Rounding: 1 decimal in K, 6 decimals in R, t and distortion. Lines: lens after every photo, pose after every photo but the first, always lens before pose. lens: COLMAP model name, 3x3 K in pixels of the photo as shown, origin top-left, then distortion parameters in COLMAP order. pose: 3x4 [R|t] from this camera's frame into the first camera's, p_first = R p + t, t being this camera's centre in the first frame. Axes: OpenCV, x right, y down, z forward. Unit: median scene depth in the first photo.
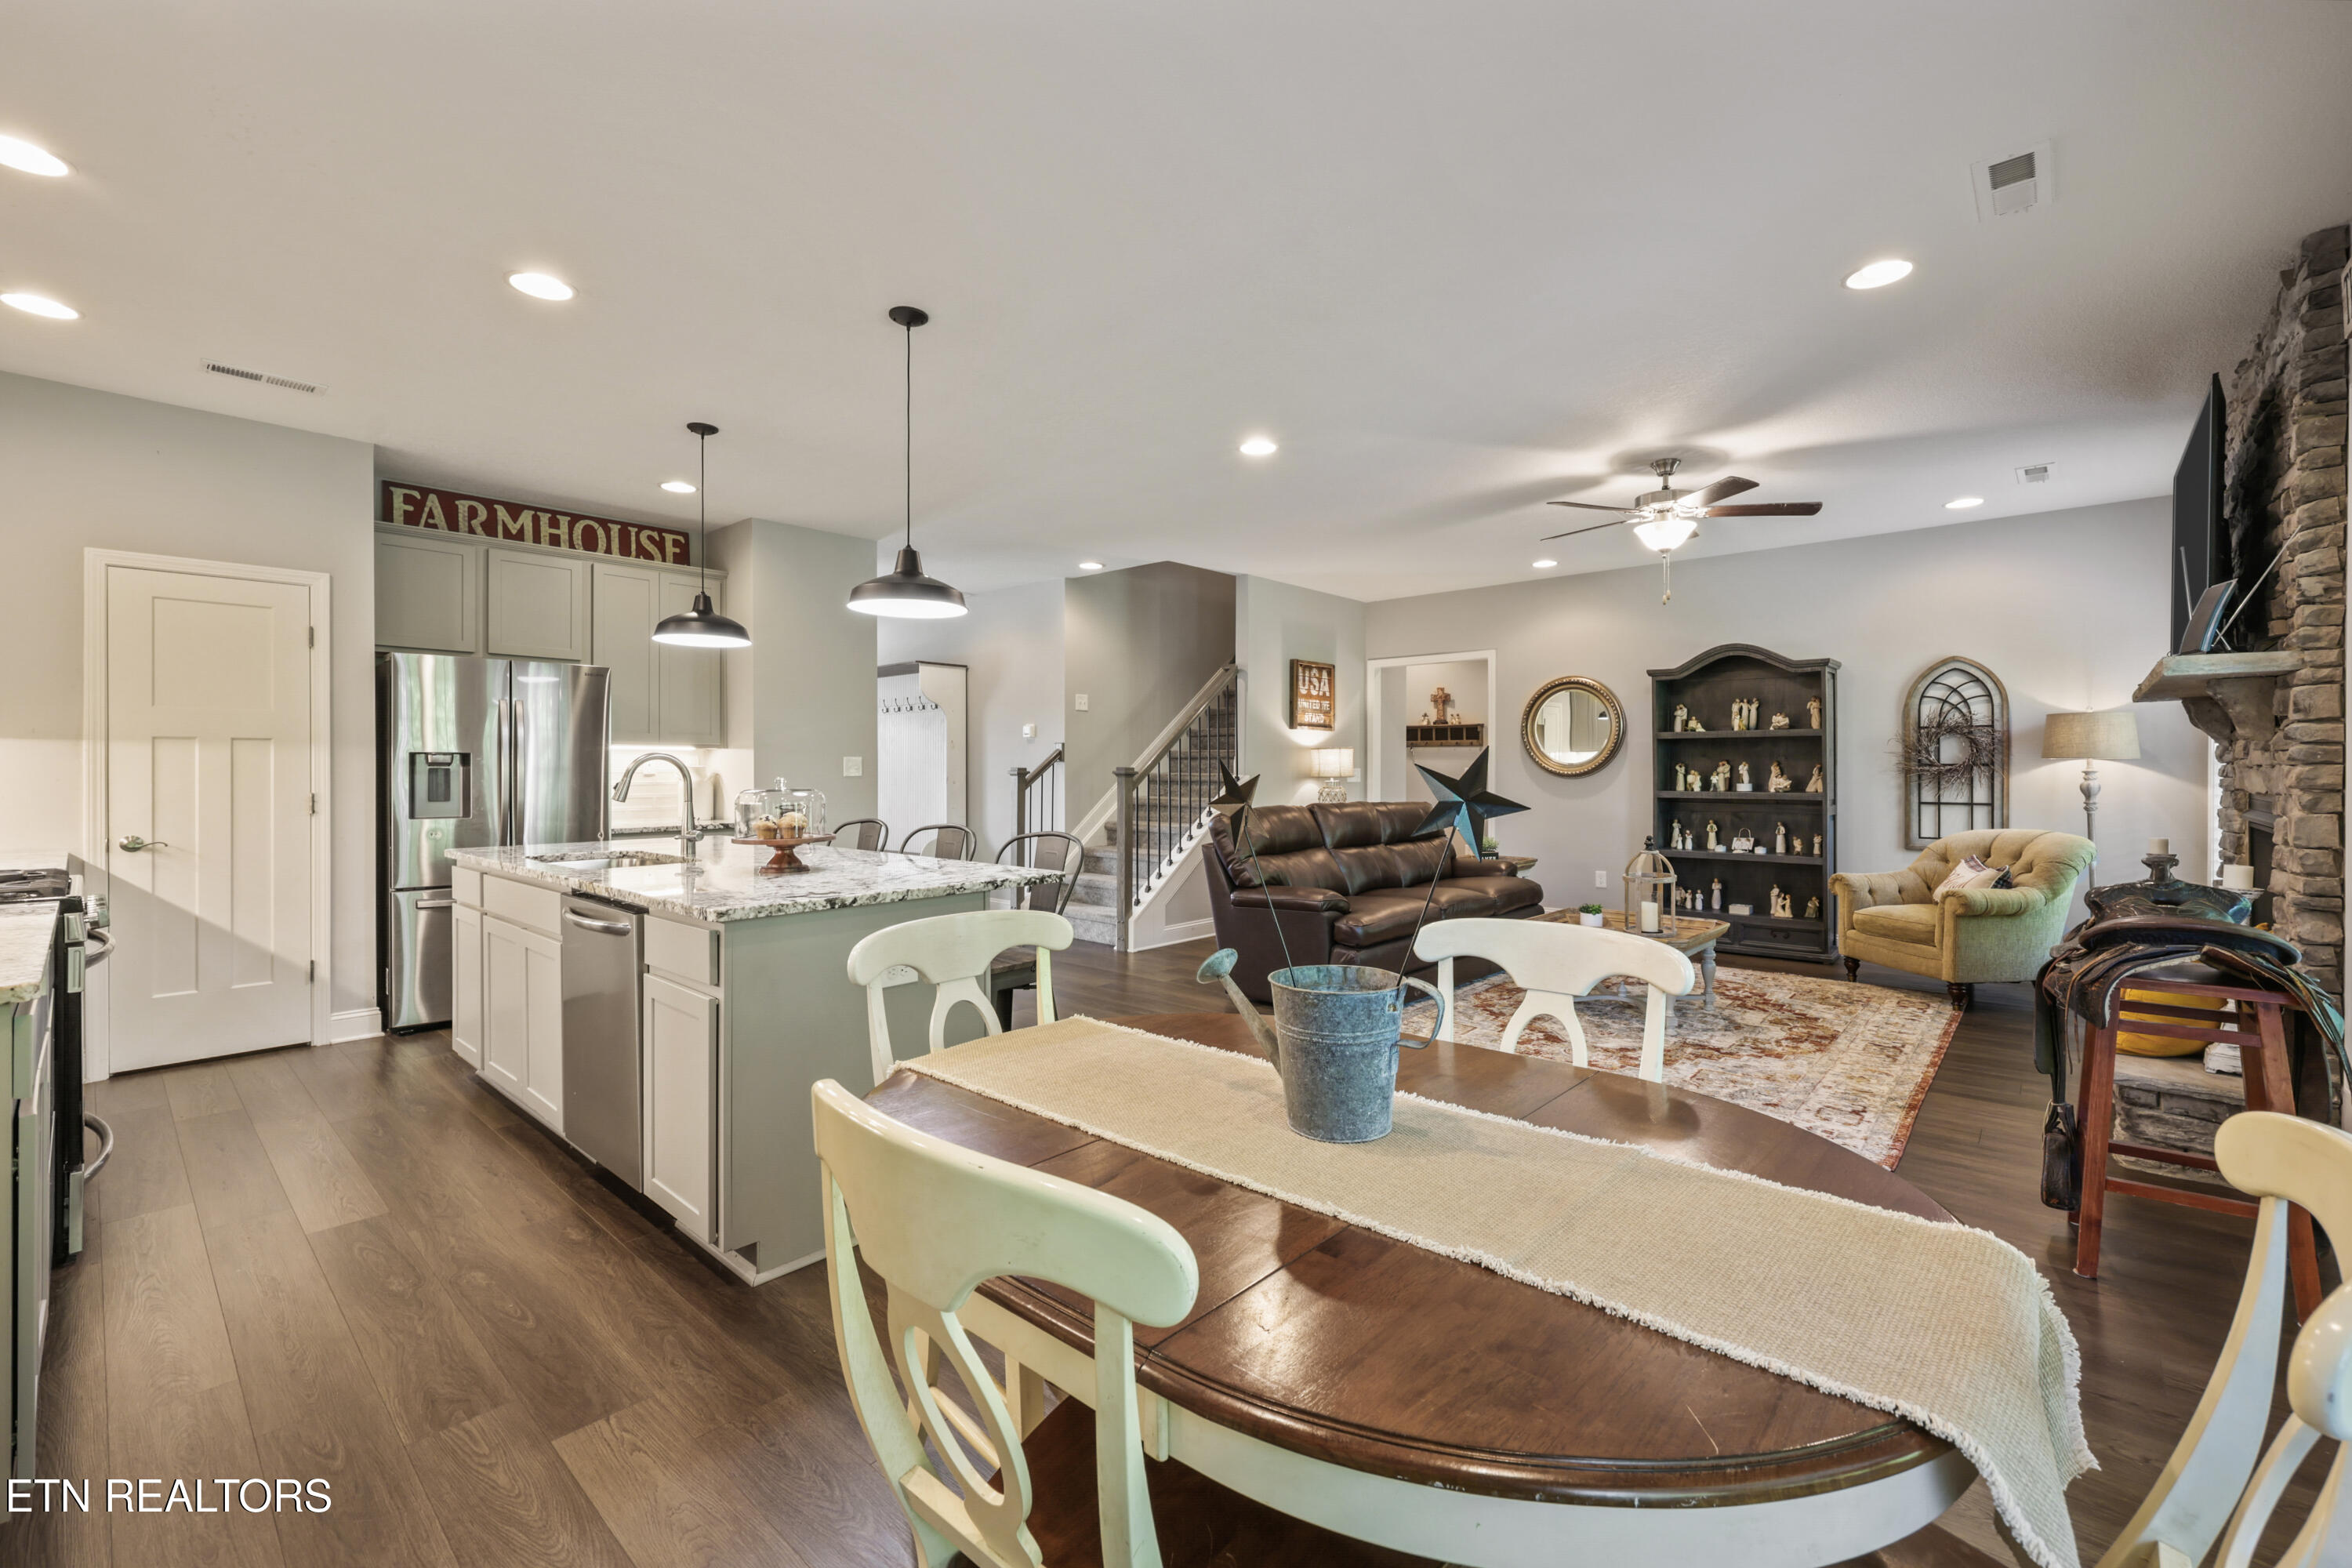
lens RADIAL K [[960.5, 0, 1181.2], [0, 960.5, 783.7], [0, 0, 1]] dist [0.000243, -0.000339]
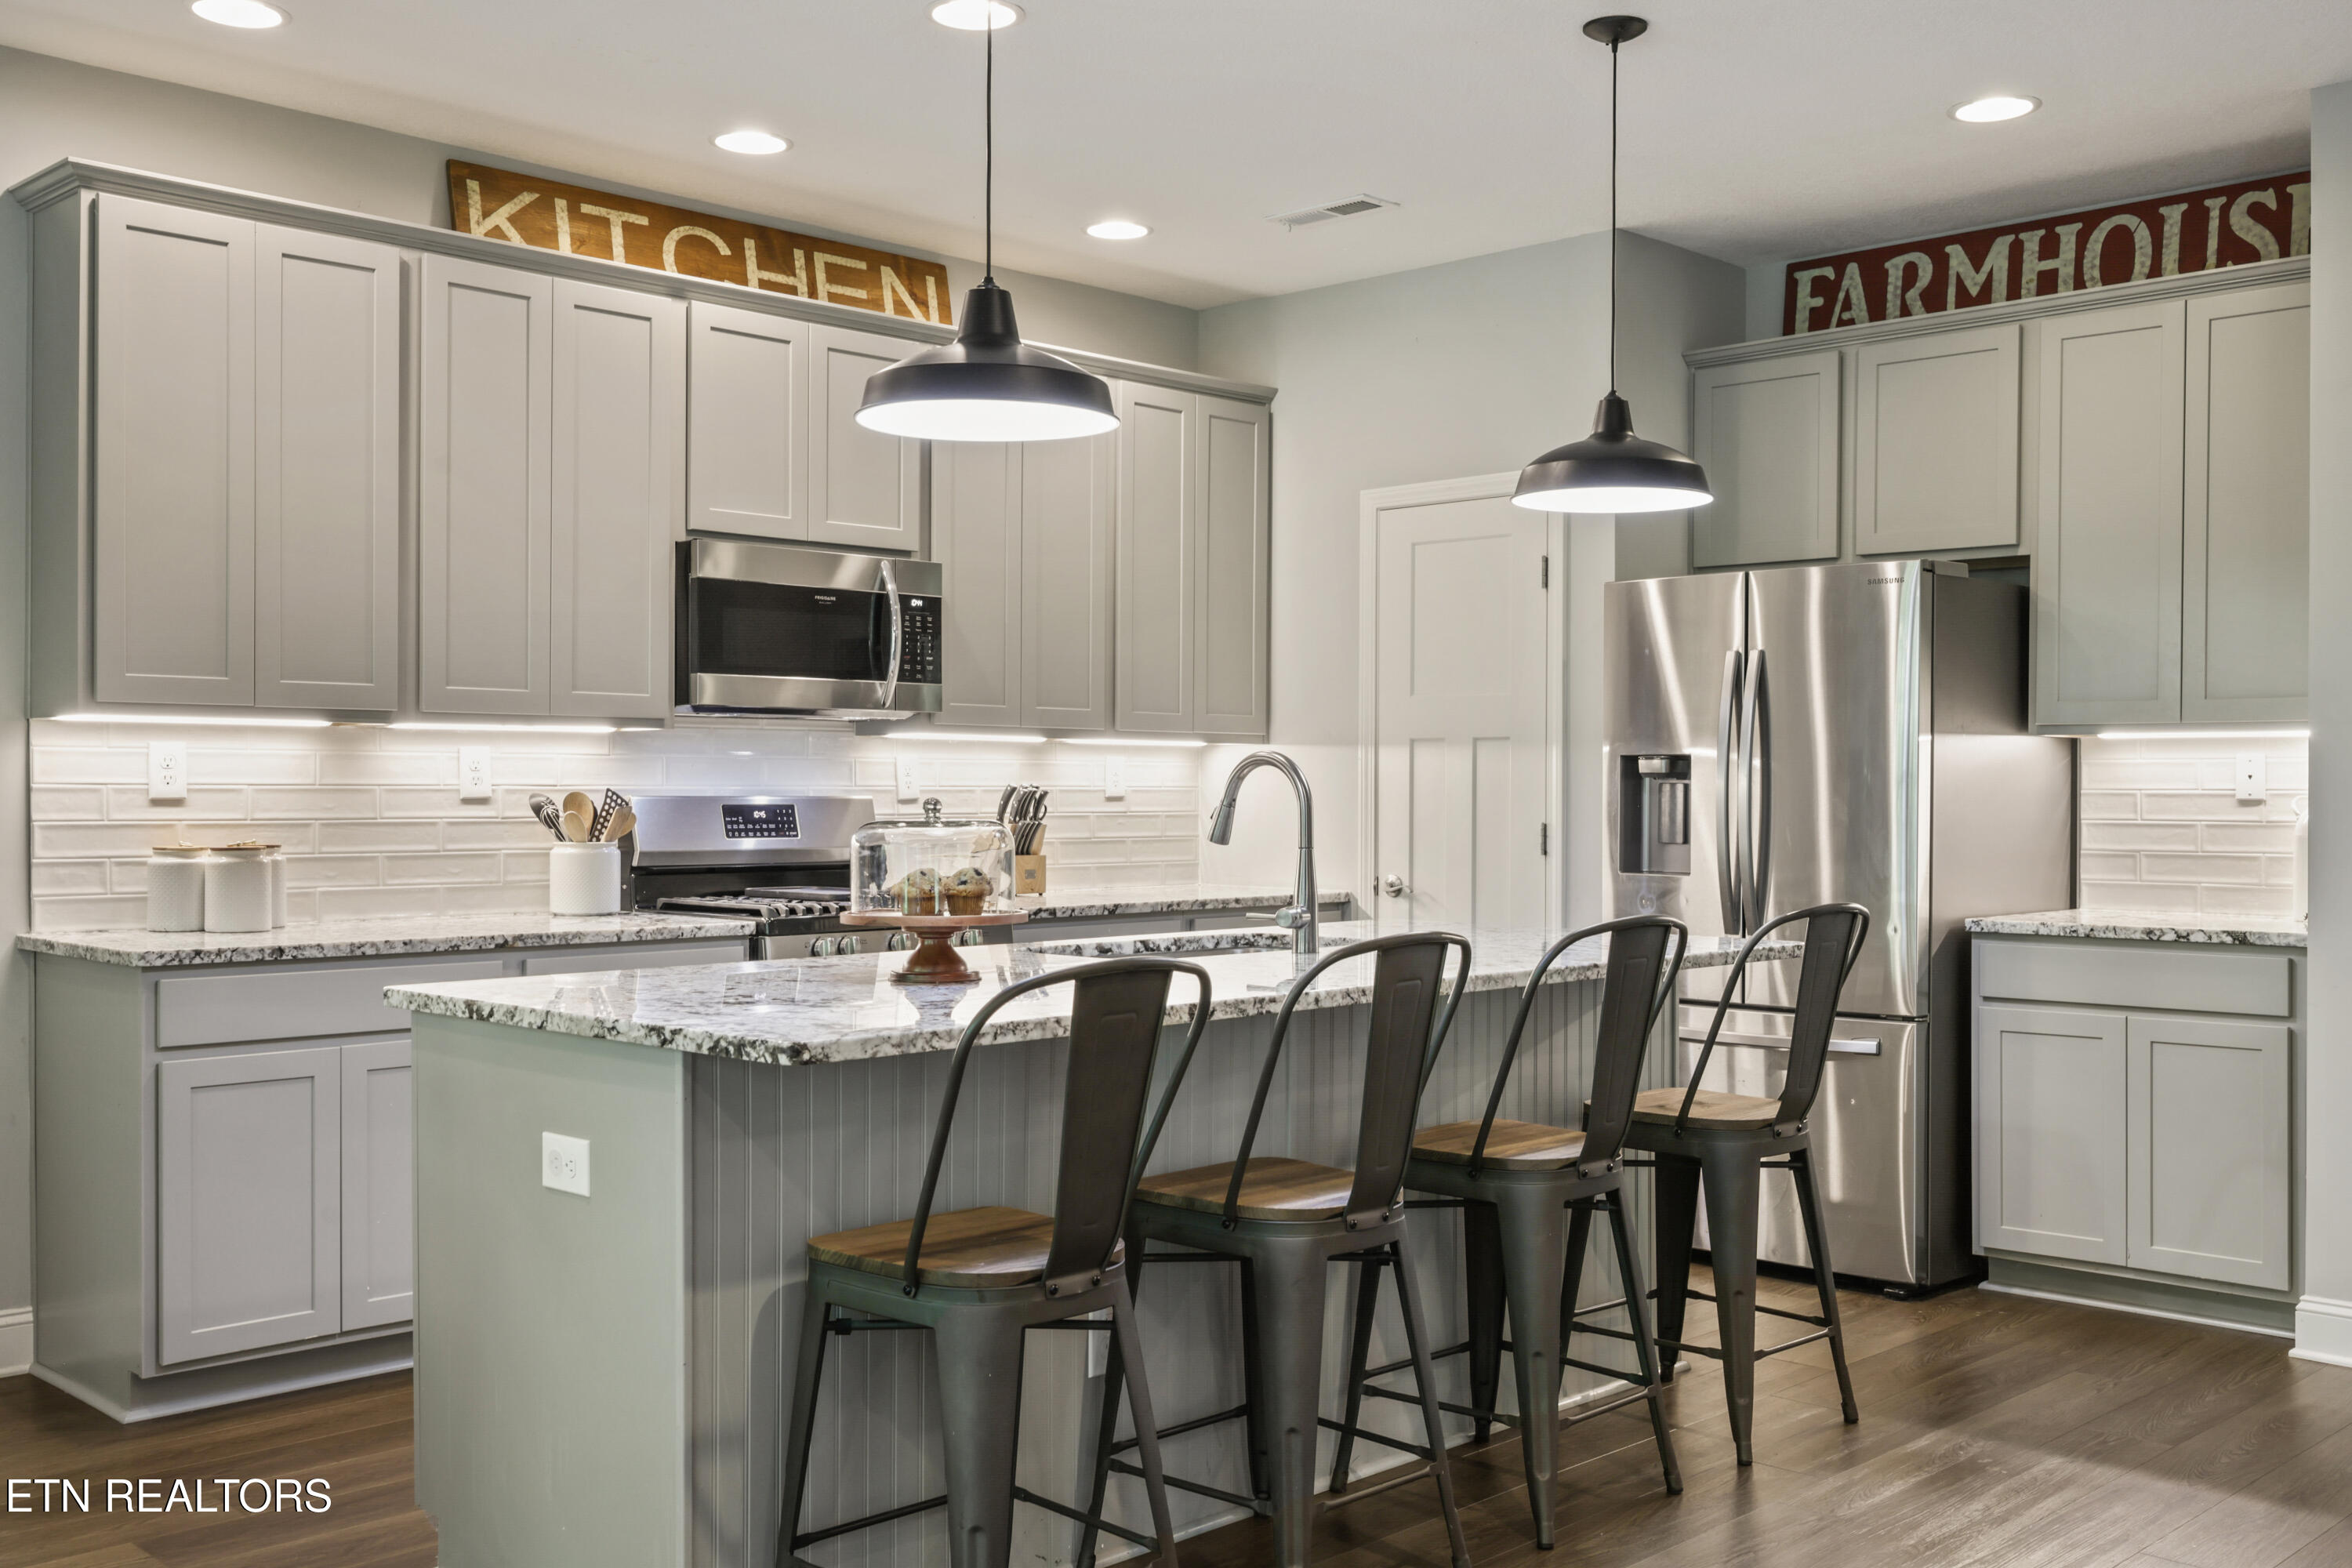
lens RADIAL K [[2264.5, 0, 1187.9], [0, 2264.5, 793.1], [0, 0, 1]] dist [0.008891, 0.000000]
pose [[-0.043160, 0.004000, -0.999060, 0.410120], [-0.018906, 0.999810, 0.004820, -0.009737], [0.998889, 0.019096, -0.043076, 0.605858]]
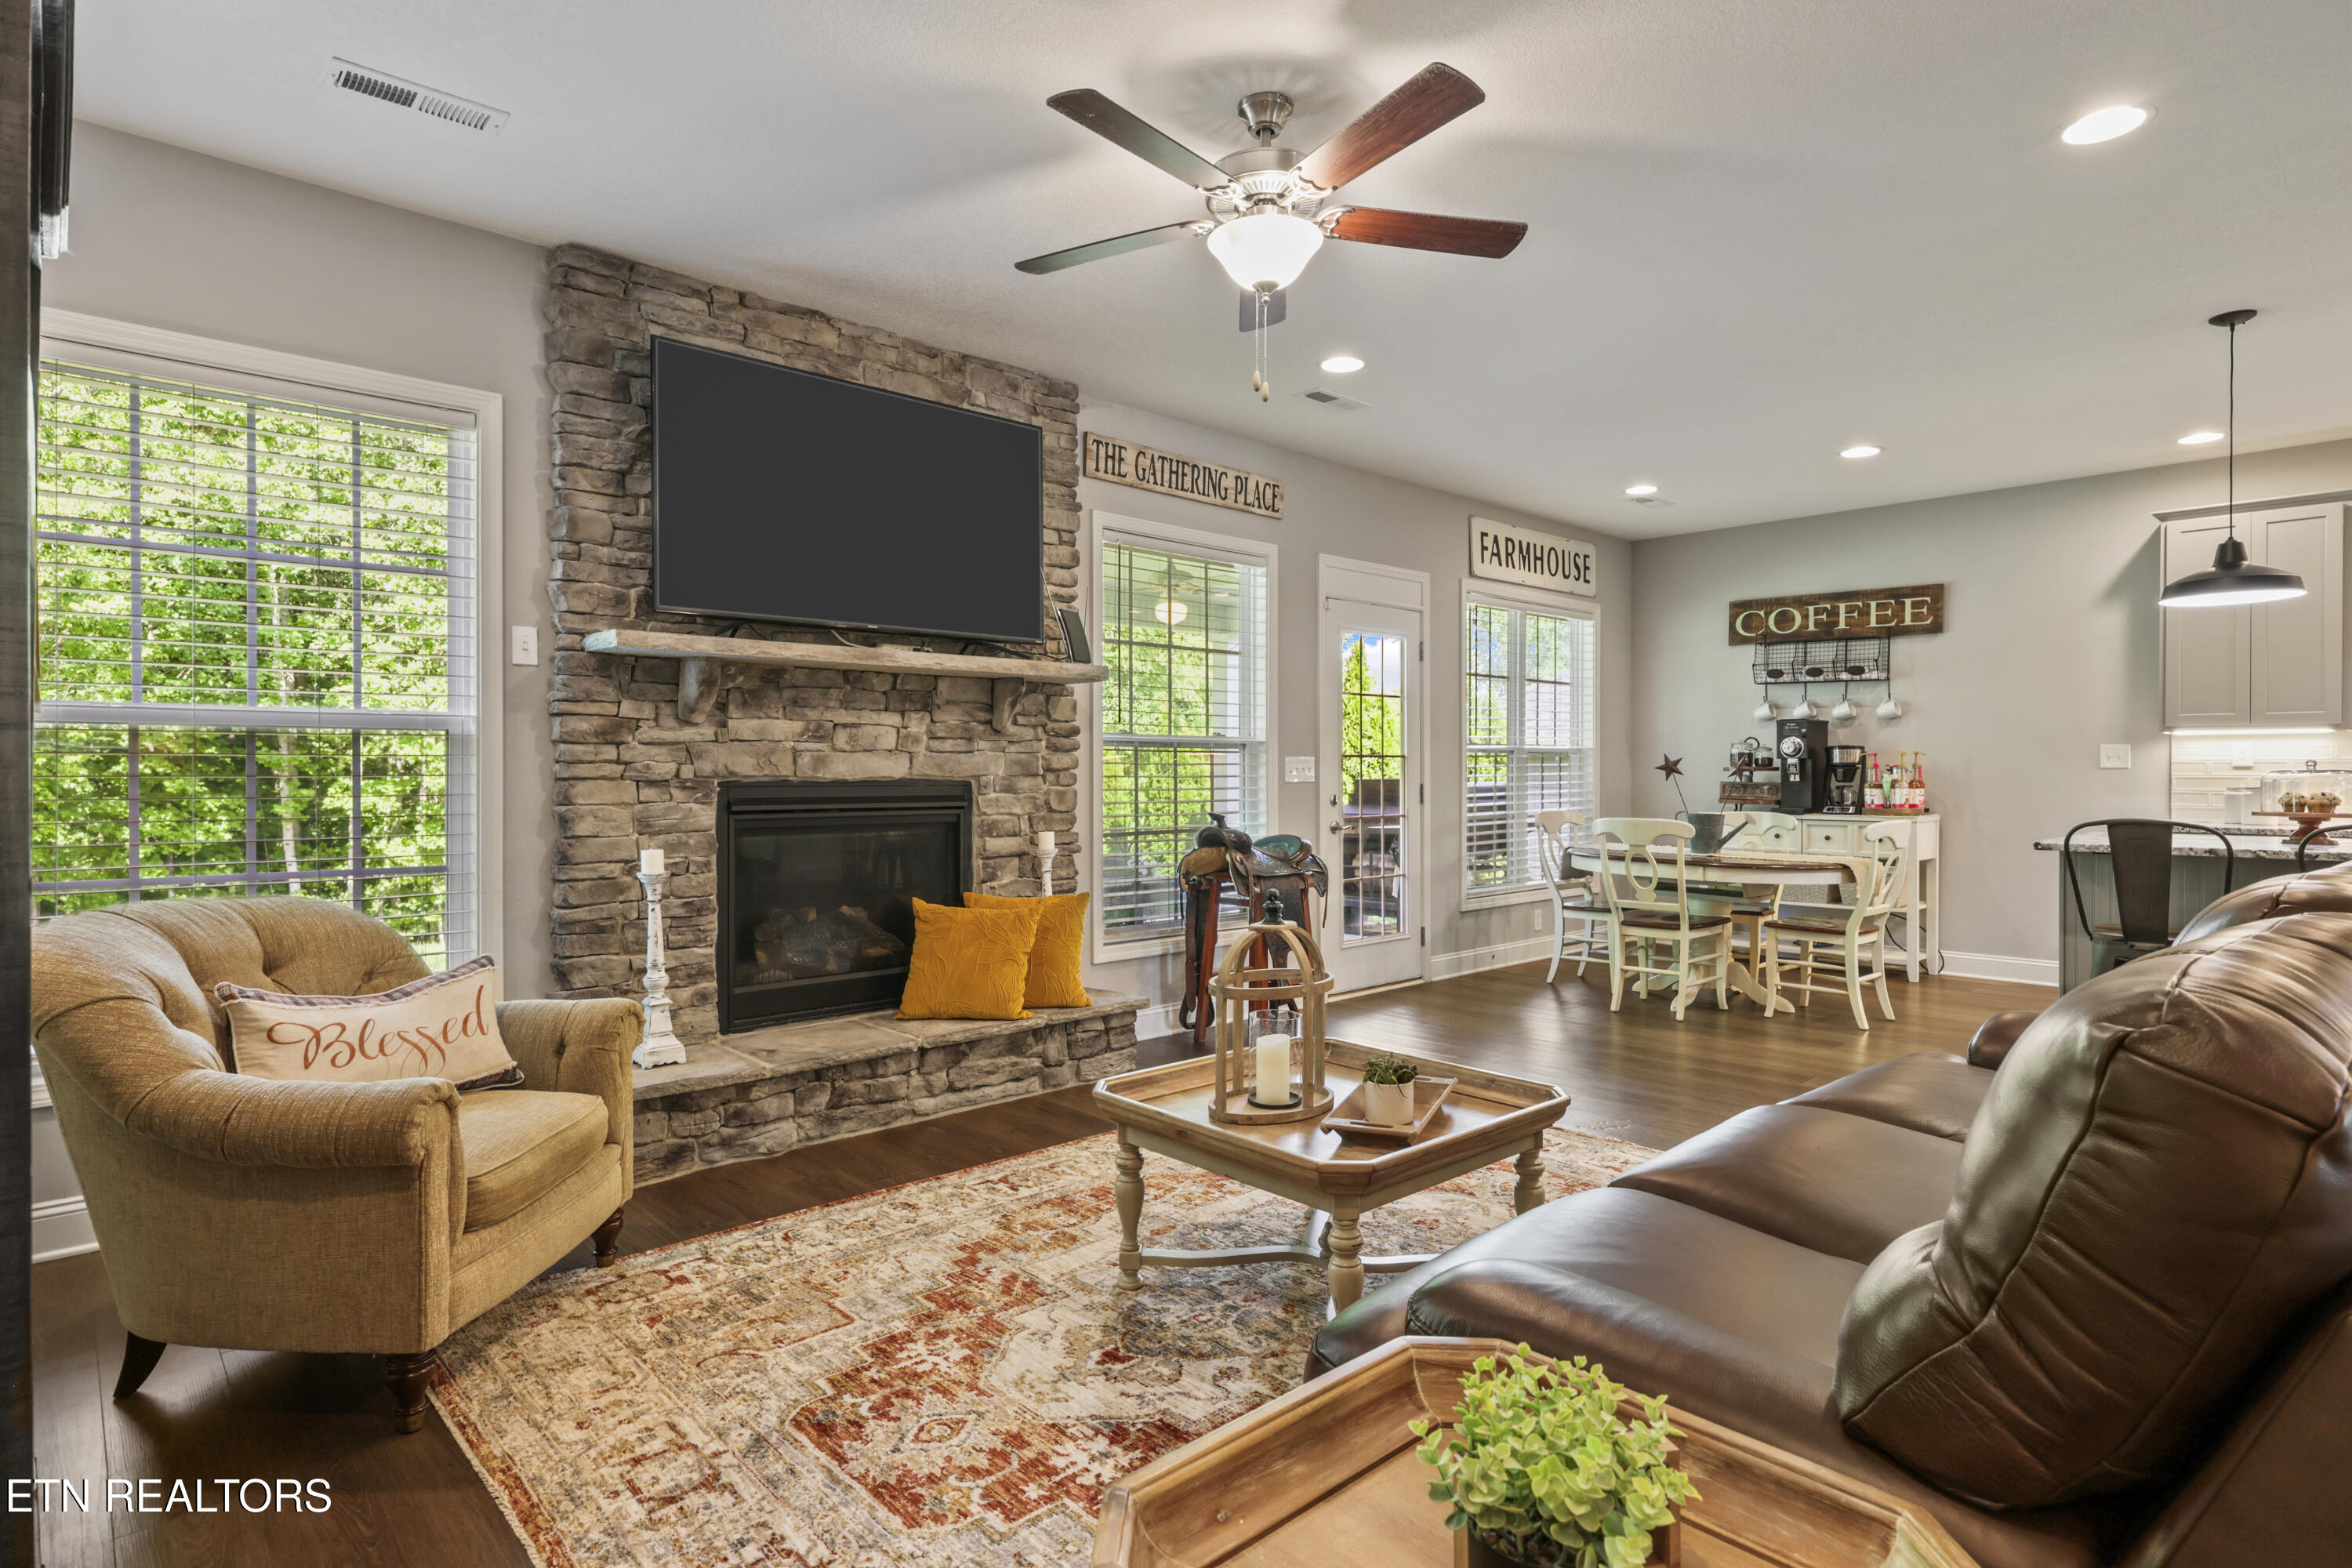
lens RADIAL K [[1215.5, 0, 1186.3], [0, 1215.5, 778.4], [0, 0, 1]] dist [-0.000371, 0.003451]
pose [[-0.996547, 0.000532, 0.083034, 0.395472], [0.002164, 0.999806, 0.019574, -0.008030], [-0.083008, 0.019686, -0.996354, 1.287967]]
